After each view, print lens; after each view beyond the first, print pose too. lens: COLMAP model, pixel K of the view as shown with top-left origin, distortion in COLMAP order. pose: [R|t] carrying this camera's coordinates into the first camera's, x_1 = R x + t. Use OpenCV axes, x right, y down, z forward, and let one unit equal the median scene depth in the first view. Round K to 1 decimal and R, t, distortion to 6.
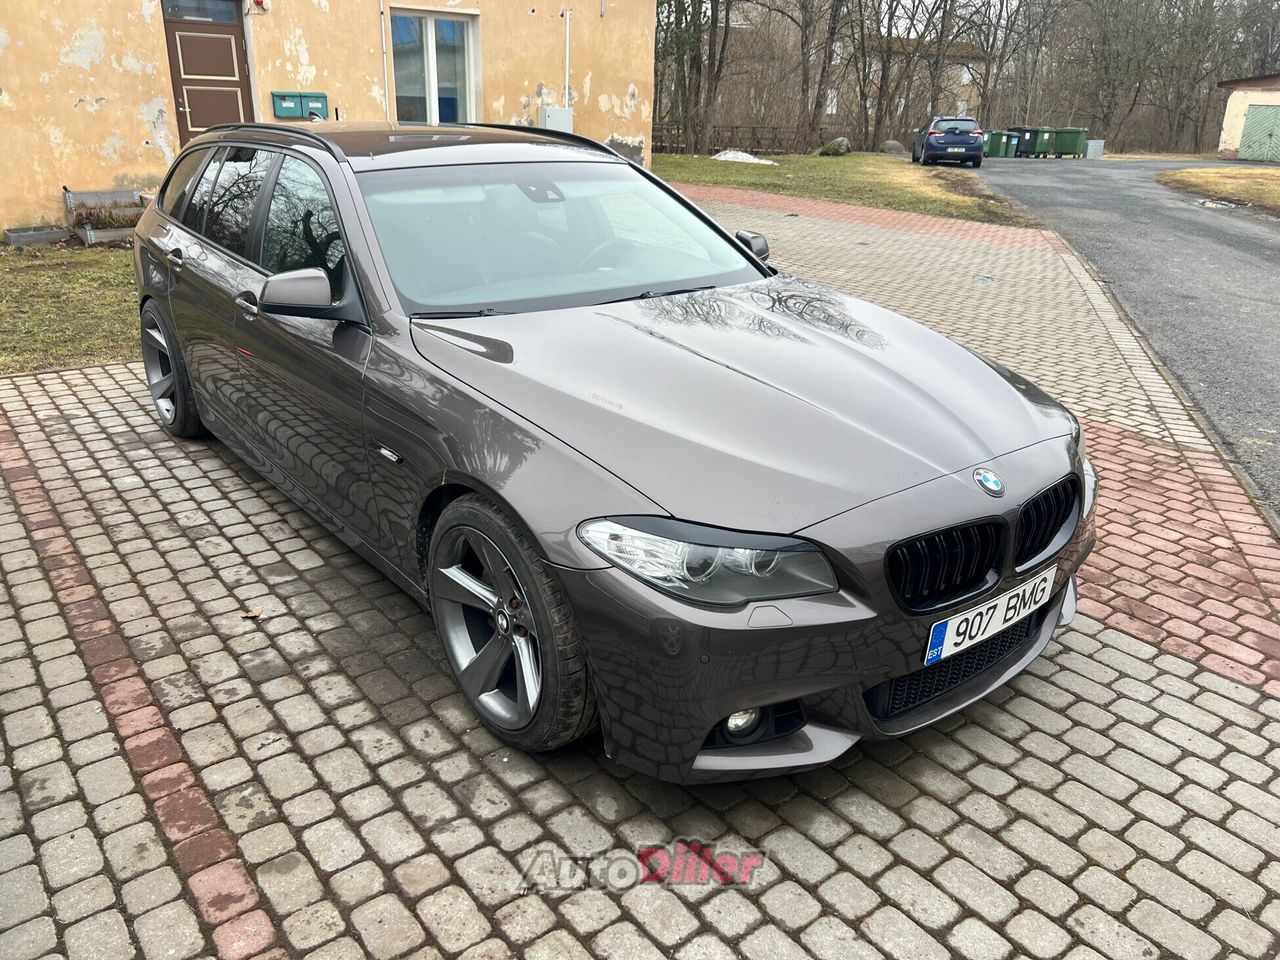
lens RADIAL K [[967.1, 0, 635.7], [0, 967.1, 480.0], [0, 0, 1]] dist [0.051740, -0.057020]
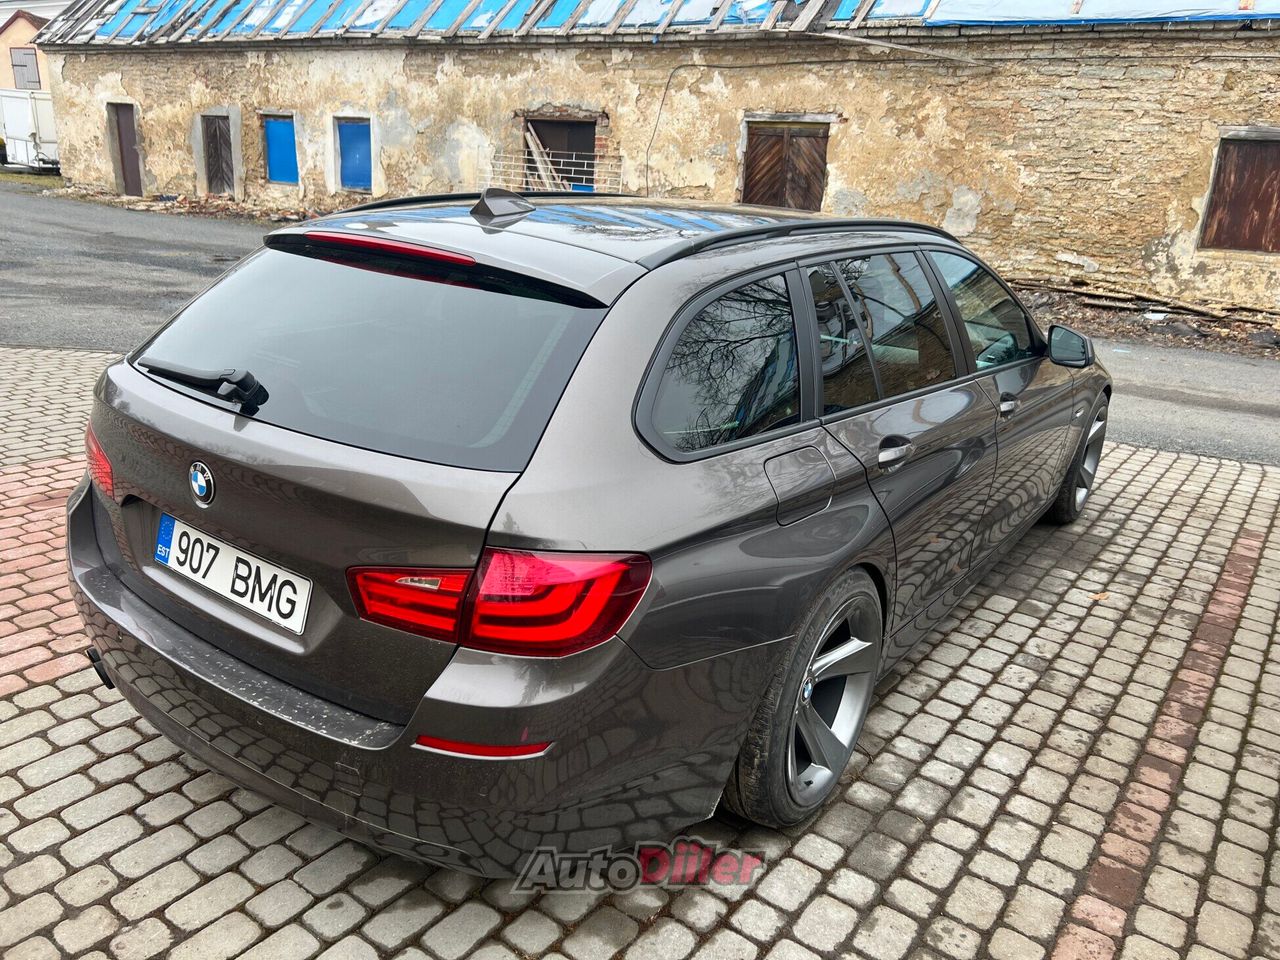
lens RADIAL K [[967.1, 0, 635.7], [0, 967.1, 480.0], [0, 0, 1]] dist [0.051740, -0.057020]
pose [[-0.274401, -0.335219, 0.901295, -1.228763], [0.286758, 0.866103, 0.409434, -0.635153], [-0.917864, 0.370803, -0.141533, 1.559968]]
